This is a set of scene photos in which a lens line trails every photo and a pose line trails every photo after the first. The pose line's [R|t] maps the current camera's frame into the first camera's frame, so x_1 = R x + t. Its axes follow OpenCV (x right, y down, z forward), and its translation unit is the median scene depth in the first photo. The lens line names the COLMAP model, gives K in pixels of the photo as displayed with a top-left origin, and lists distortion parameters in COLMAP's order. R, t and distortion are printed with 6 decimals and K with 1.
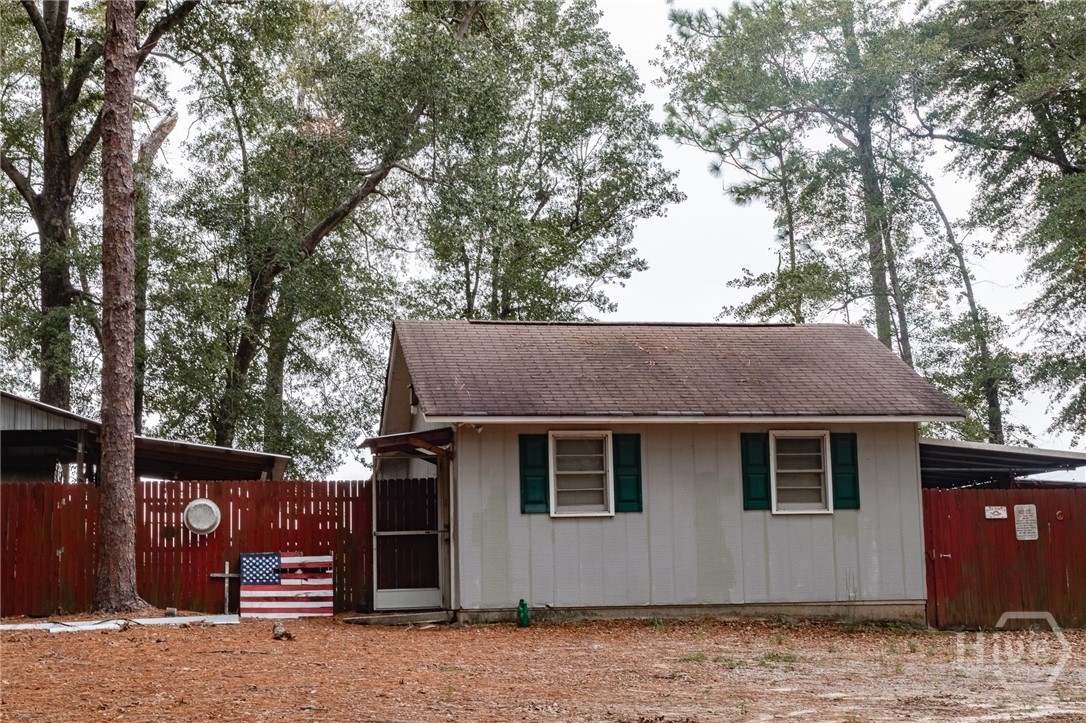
lens RADIAL K [[1671.0, 0, 536.1], [0, 1671.0, 363.6], [0, 0, 1]] dist [-0.011587, 0.032411]
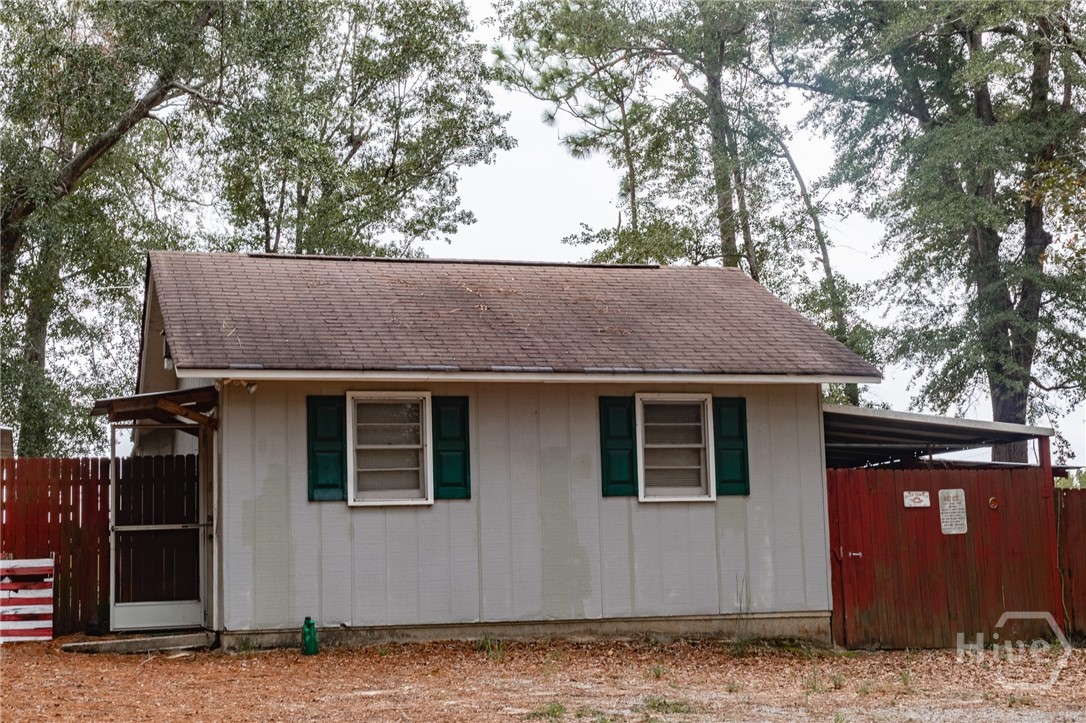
lens RADIAL K [[1671.0, 0, 536.1], [0, 1671.0, 363.6], [0, 0, 1]] dist [-0.011587, 0.032411]
pose [[0.994210, 0.007369, 0.107199, 0.011043], [-0.008126, 0.999945, 0.006620, 0.021192], [-0.107144, -0.007453, 0.994216, 0.234144]]
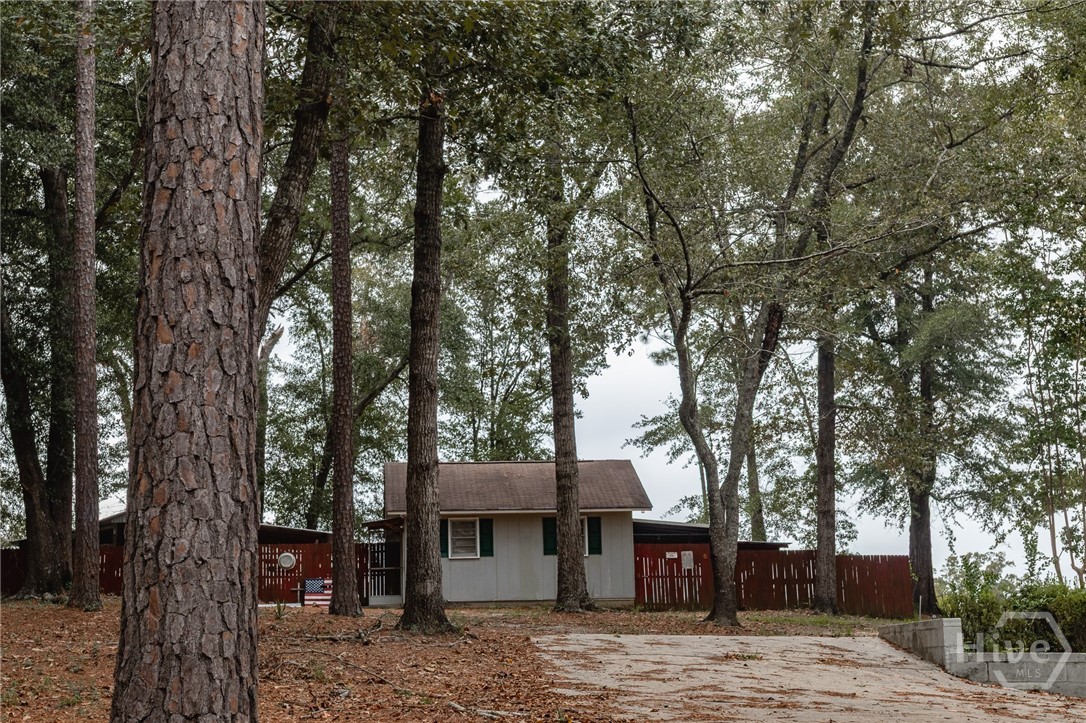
lens RADIAL K [[1671.0, 0, 536.1], [0, 1671.0, 363.6], [0, 0, 1]] dist [-0.011587, 0.032411]
pose [[0.996727, -0.020372, -0.078227, 0.274967], [0.016233, 0.998453, -0.053178, -0.038371], [0.079190, 0.051734, 0.995516, -1.051598]]
